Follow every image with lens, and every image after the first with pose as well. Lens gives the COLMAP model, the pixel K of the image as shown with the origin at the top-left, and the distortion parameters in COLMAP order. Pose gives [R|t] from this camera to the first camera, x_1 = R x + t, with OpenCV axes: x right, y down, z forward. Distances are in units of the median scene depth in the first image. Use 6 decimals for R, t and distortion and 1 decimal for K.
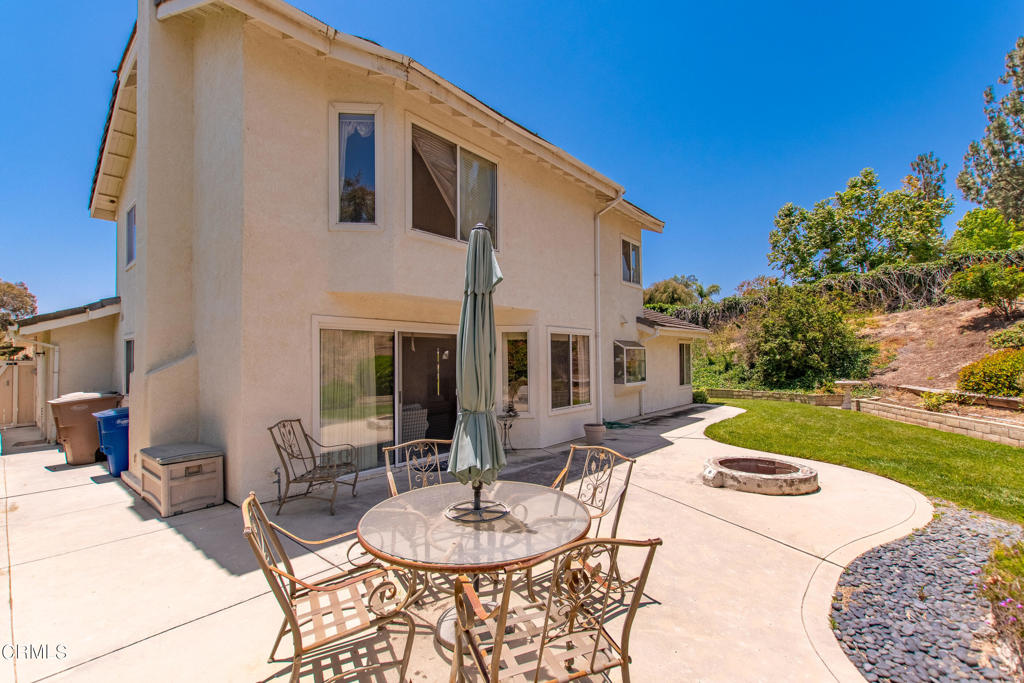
lens RADIAL K [[441.4, 0, 515.6], [0, 441.4, 343.3], [0, 0, 1]] dist [0.000579, -0.000047]
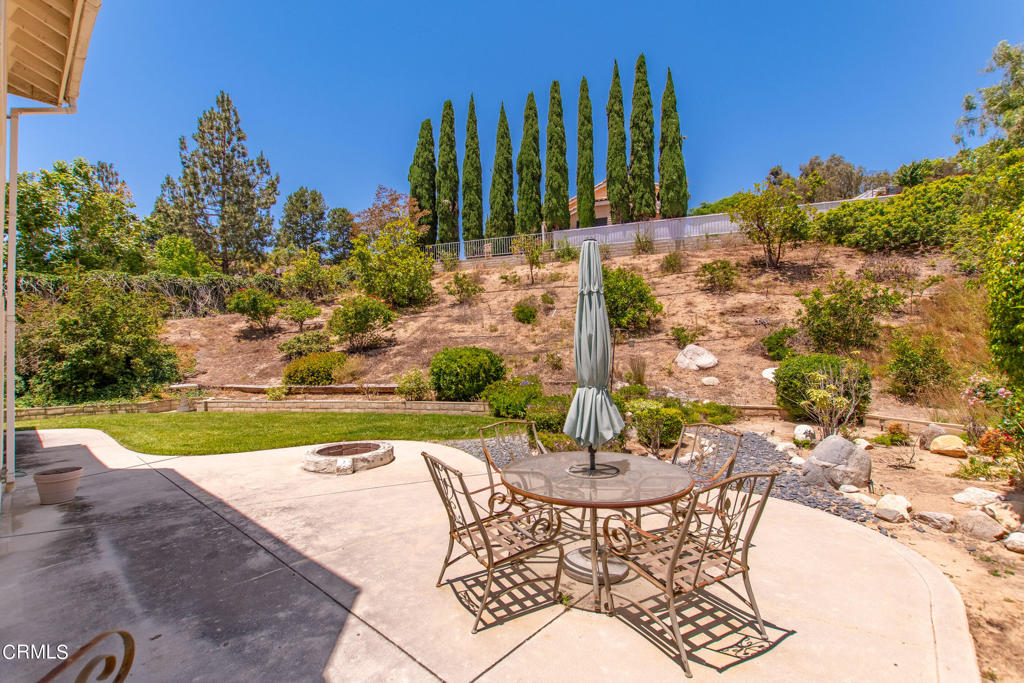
lens RADIAL K [[441.4, 0, 513.7], [0, 441.4, 345.9], [0, 0, 1]] dist [0.000579, -0.000047]
pose [[0.018404, 0.029143, 0.999406, -0.217160], [-0.016465, 0.999448, -0.028841, 0.012228], [-0.999695, -0.015924, 0.018873, 0.198400]]
